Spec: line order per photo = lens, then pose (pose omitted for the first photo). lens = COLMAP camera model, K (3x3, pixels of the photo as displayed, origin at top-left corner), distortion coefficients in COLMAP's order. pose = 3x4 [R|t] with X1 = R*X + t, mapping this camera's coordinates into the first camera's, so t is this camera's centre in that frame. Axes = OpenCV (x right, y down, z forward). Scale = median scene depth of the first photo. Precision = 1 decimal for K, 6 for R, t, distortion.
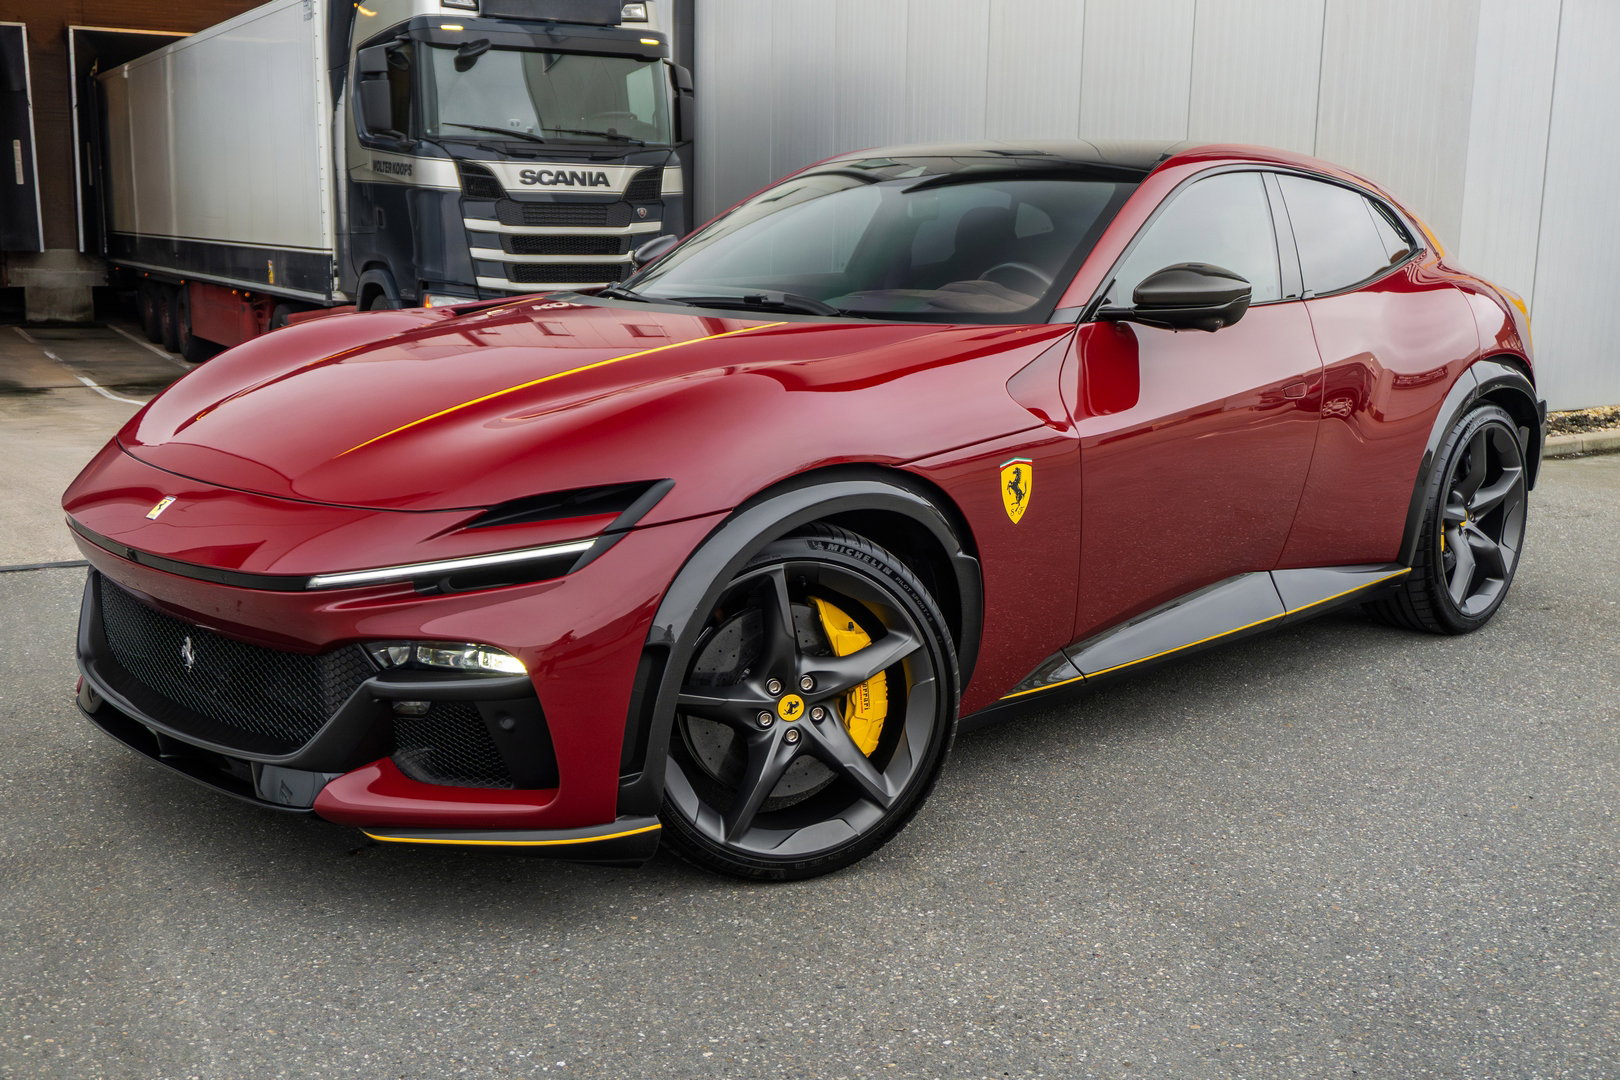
lens RADIAL K [[1766.0, 0, 810.0], [0, 1766.0, 540.0], [0, 0, 1]] dist [0.003445, -0.004942]
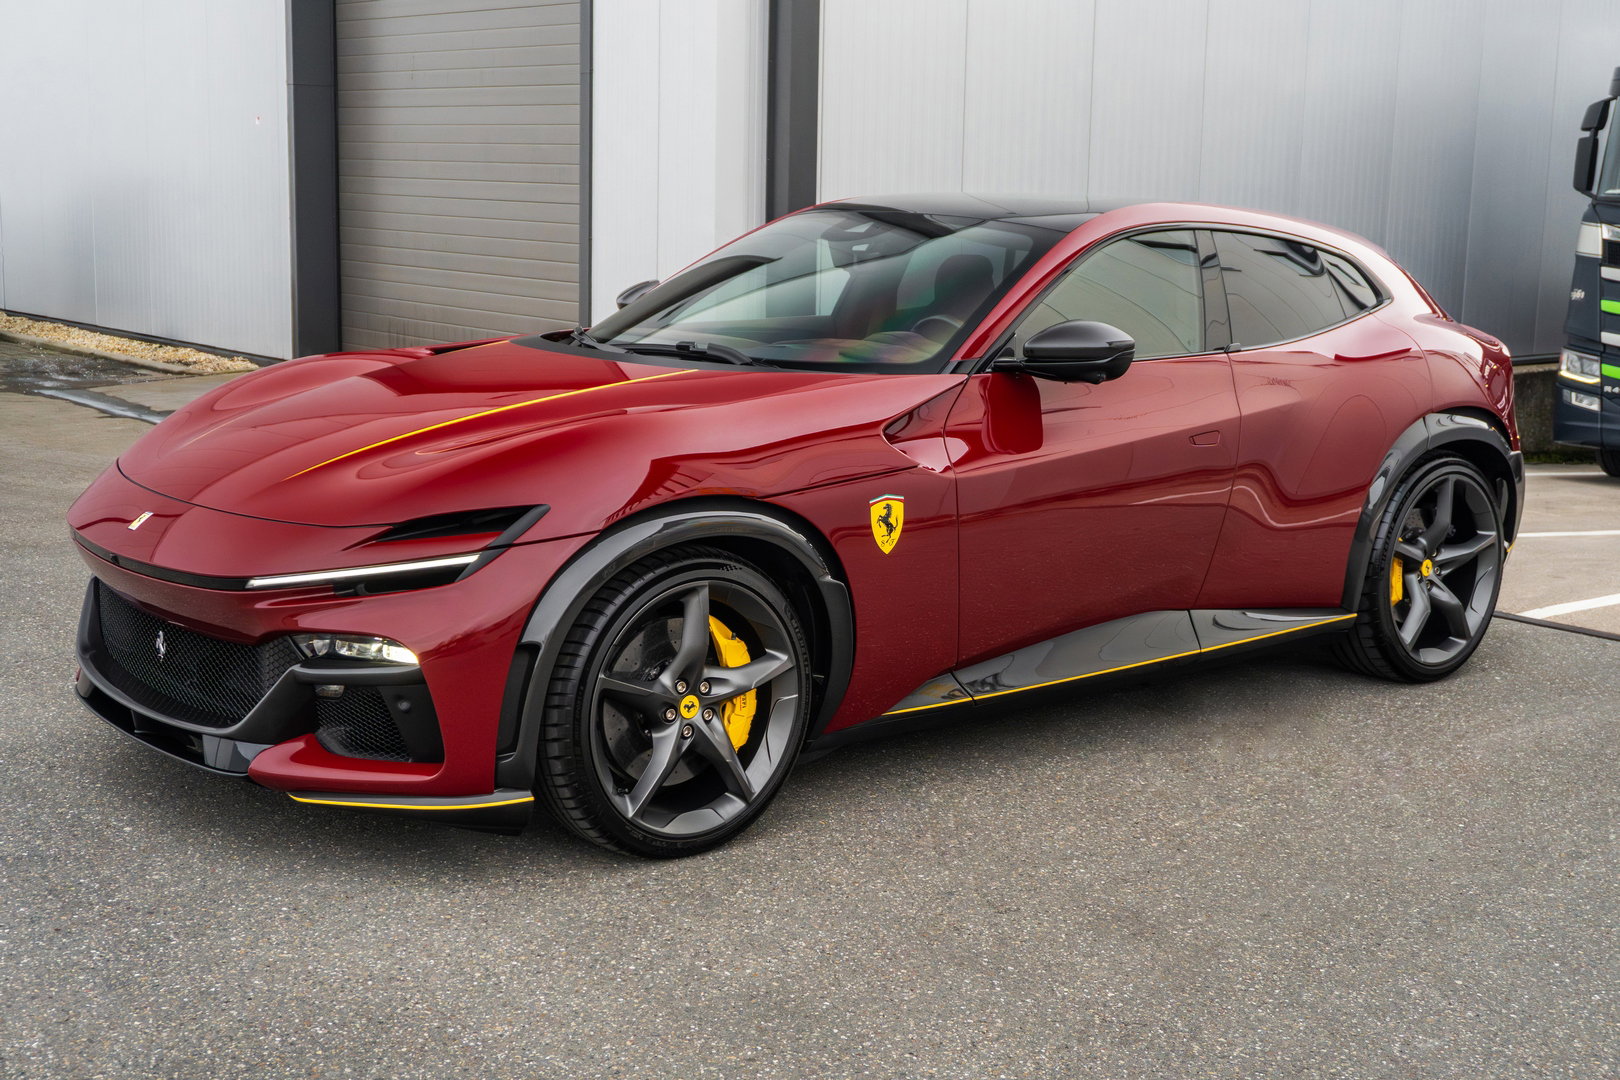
lens RADIAL K [[2049.5, 0, 810.0], [0, 2049.5, 540.0], [0, 0, 1]] dist [0.006311, -0.004783]
pose [[0.995077, 0.023952, -0.096168, 0.211678], [-0.026504, 0.999327, -0.025347, 0.017831], [0.095497, 0.027771, 0.995042, -0.325491]]
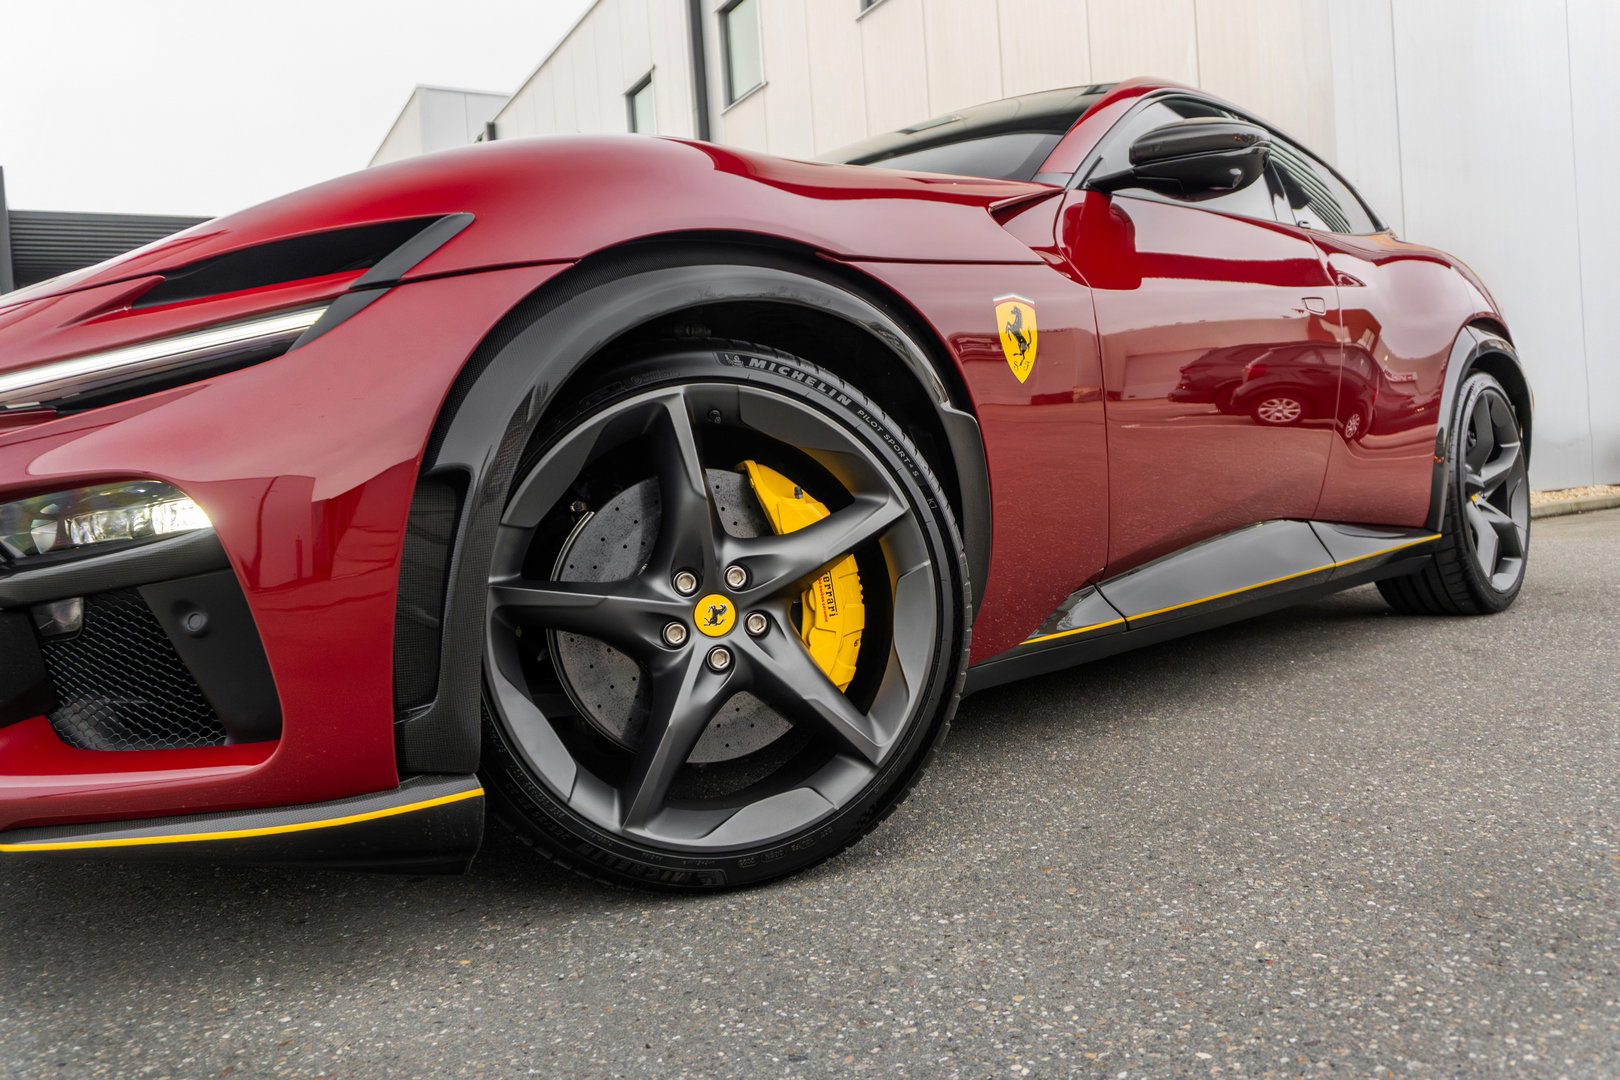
lens RADIAL K [[1207.6, 0, 810.0], [0, 1207.6, 540.0], [0, 0, 1]] dist [-0.008514, -0.005356]
pose [[0.996096, -0.085383, -0.022404, 0.036868], [0.080734, 0.983823, -0.159921, 0.142425], [0.035696, 0.157488, 0.986876, 0.557008]]
